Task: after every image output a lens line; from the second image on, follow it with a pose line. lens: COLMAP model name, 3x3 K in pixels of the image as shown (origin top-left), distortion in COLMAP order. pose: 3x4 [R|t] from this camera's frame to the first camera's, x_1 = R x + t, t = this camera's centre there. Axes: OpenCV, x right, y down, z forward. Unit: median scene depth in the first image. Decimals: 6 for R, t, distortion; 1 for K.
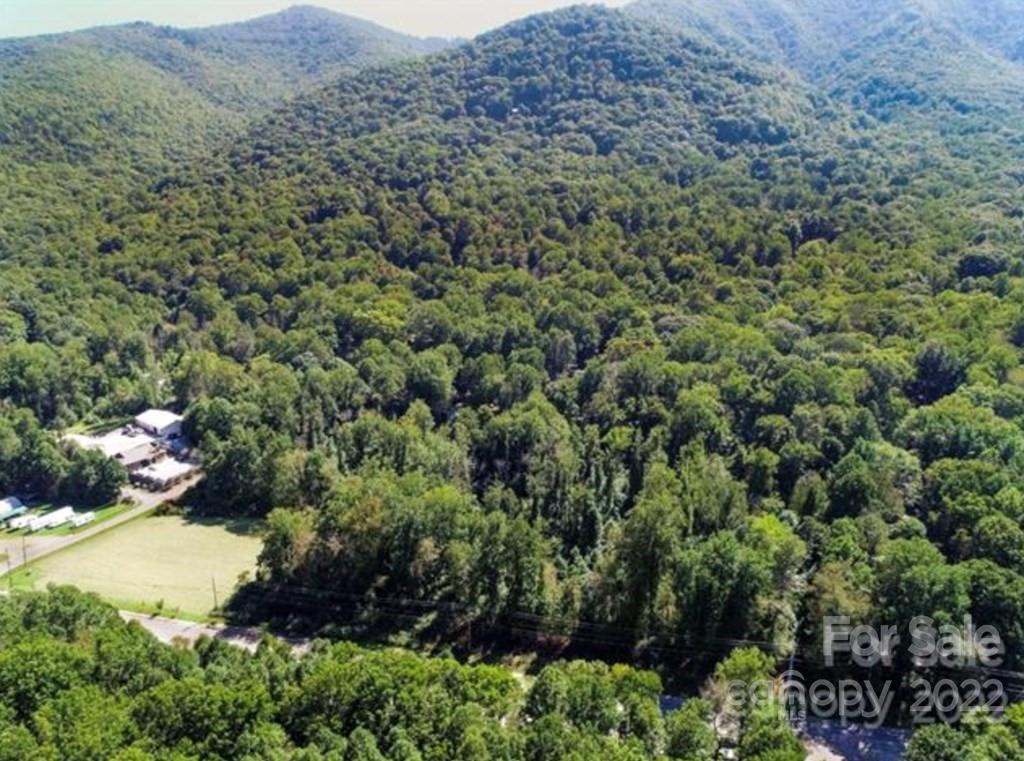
lens RADIAL K [[784.4, 0, 508.5], [0, 784.4, 377.8], [0, 0, 1]] dist [0.003395, -0.007120]
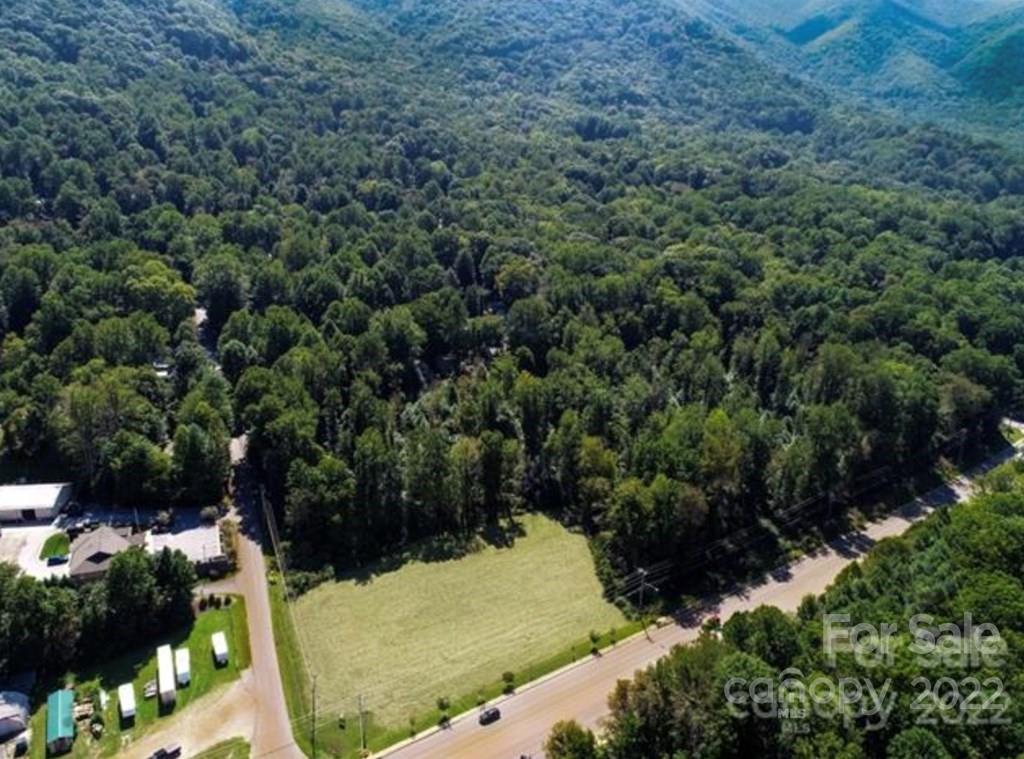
lens RADIAL K [[794.1, 0, 500.7], [0, 794.1, 382.3], [0, 0, 1]] dist [0.002095, 0.003925]
pose [[0.633847, -0.233558, 0.737352, -0.260522], [0.161332, 0.972273, 0.169284, -0.030757], [-0.756445, 0.011658, 0.653953, 0.131444]]
